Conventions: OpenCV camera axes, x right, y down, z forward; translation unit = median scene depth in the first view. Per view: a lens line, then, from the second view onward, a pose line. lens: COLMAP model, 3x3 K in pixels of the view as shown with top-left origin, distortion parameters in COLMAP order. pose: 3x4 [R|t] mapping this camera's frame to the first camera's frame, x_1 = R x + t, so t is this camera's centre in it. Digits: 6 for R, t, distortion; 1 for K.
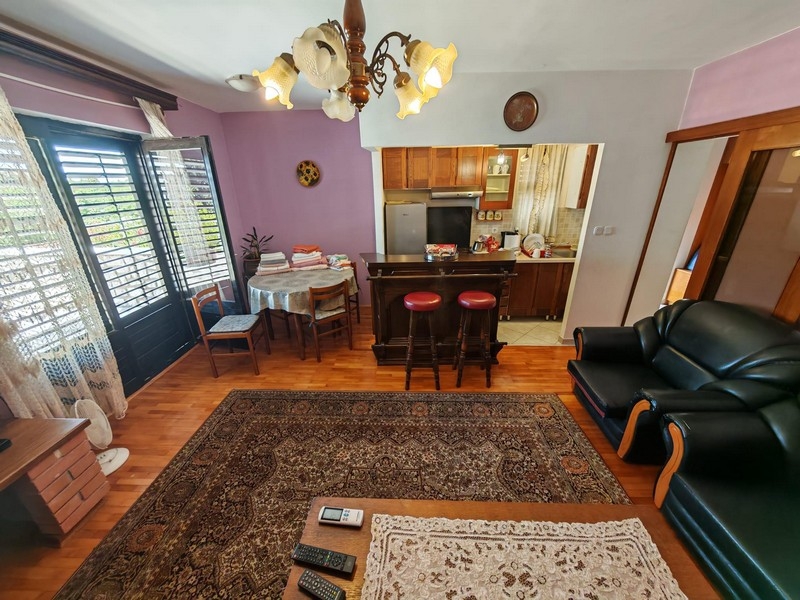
lens RADIAL K [[296.8, 0, 401.0], [0, 296.8, 300.4], [0, 0, 1]] dist [-0.001780, 0.000057]
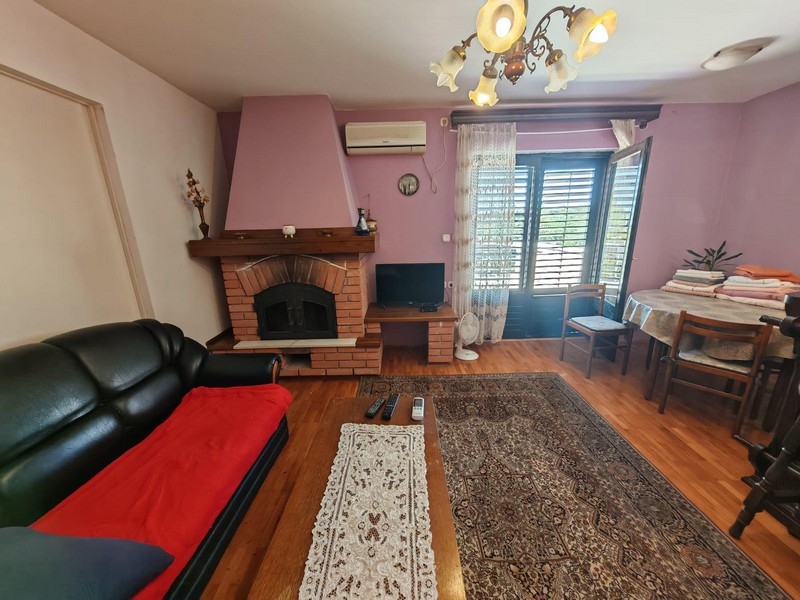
lens RADIAL K [[296.8, 0, 400.0], [0, 296.8, 301.3], [0, 0, 1]] dist [-0.001780, 0.000057]
pose [[0.028240, 0.261039, -0.964915, 0.527536], [-0.337349, 0.911156, 0.236622, -0.002901], [0.940956, 0.318831, 0.113792, 0.333368]]
